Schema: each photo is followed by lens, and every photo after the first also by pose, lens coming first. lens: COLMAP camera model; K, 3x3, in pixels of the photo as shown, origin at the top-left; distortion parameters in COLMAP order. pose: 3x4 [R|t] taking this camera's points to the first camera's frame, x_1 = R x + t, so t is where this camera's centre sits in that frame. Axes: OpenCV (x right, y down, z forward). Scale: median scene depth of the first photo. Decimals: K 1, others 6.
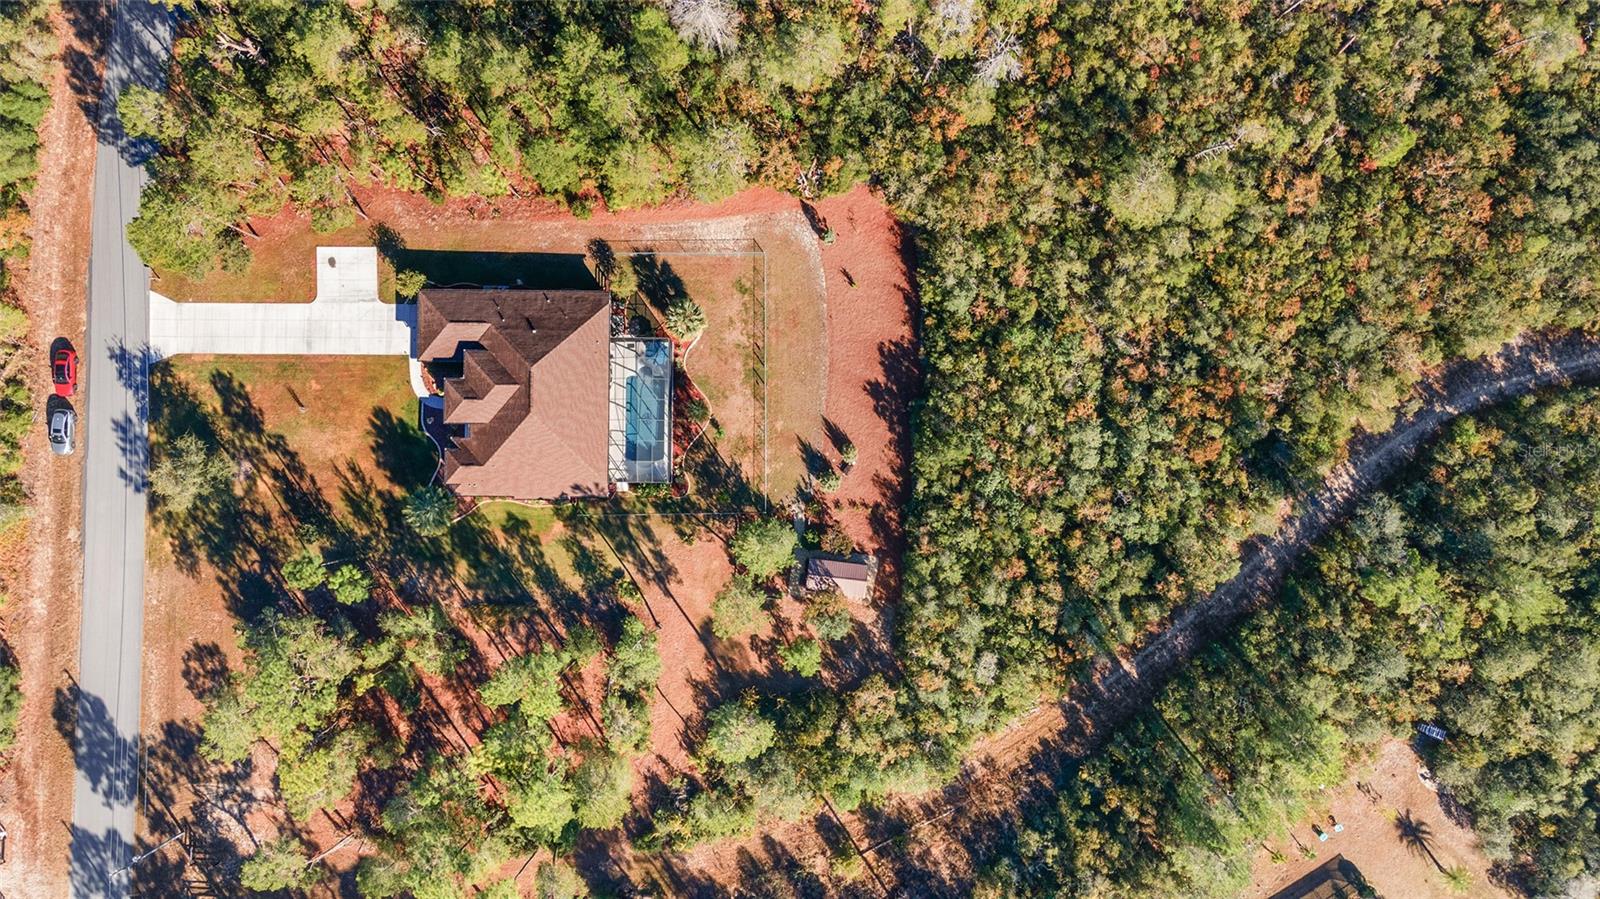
lens RADIAL K [[1102.0, 0, 801.4], [0, 1102.0, 465.0], [0, 0, 1]] dist [0.003038, 0.000414]
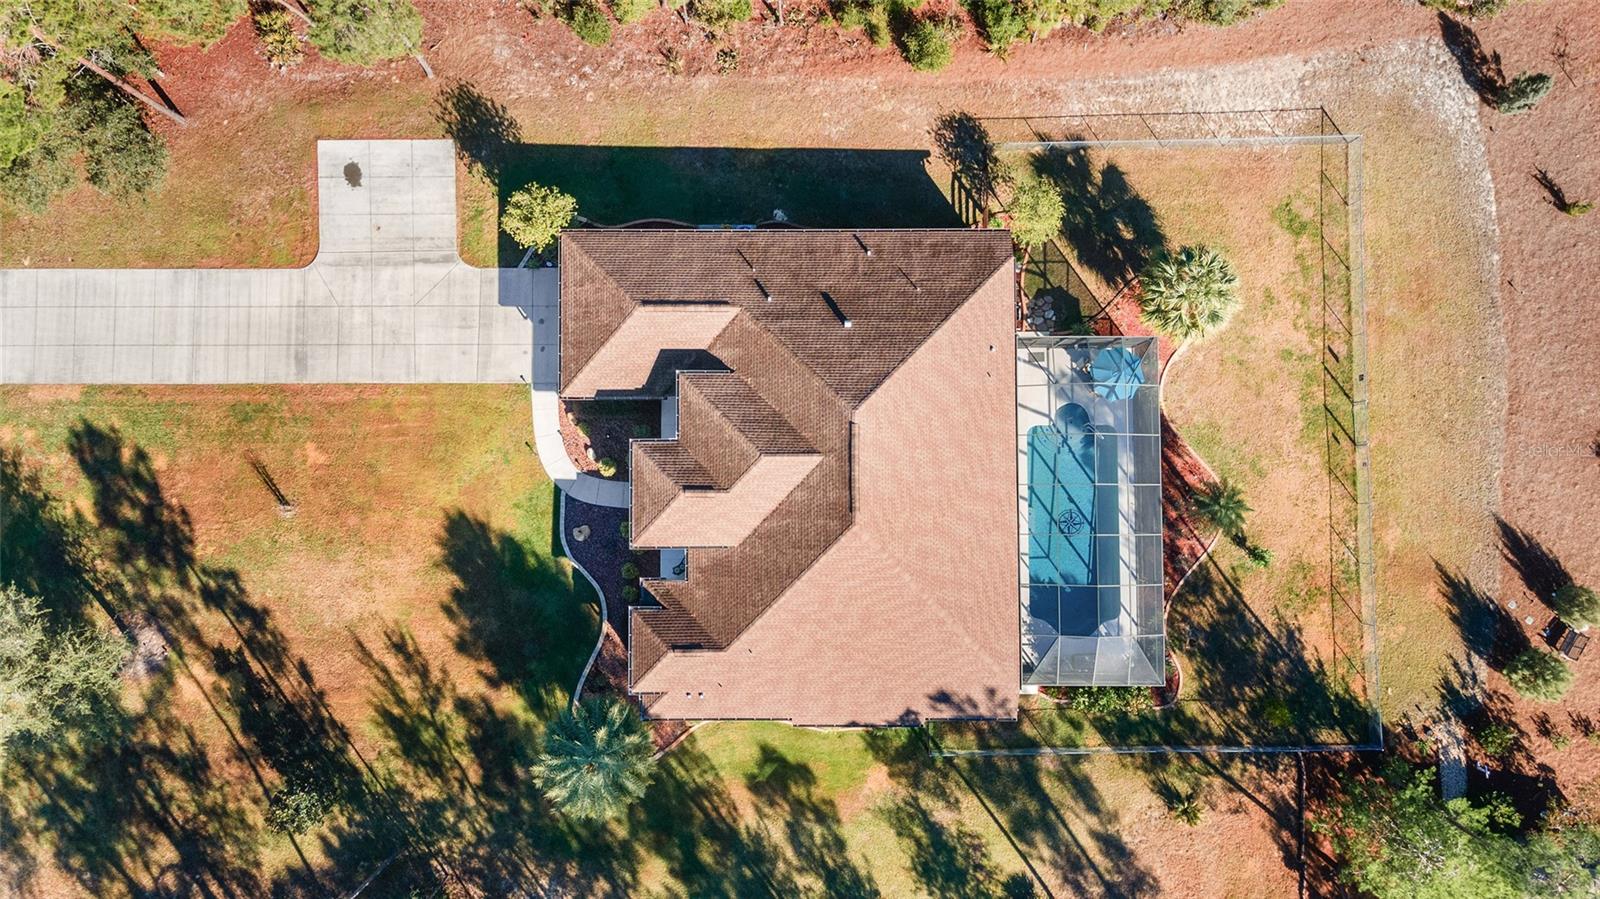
lens RADIAL K [[1158.9, 0, 800.0], [0, 1158.9, 449.5], [0, 0, 1]] dist [0.032758, 0.001312]
pose [[0.999940, -0.009348, -0.005760, -0.246868], [0.009171, 0.999504, -0.030117, -0.058861], [0.006039, 0.030062, 0.999530, 0.542458]]
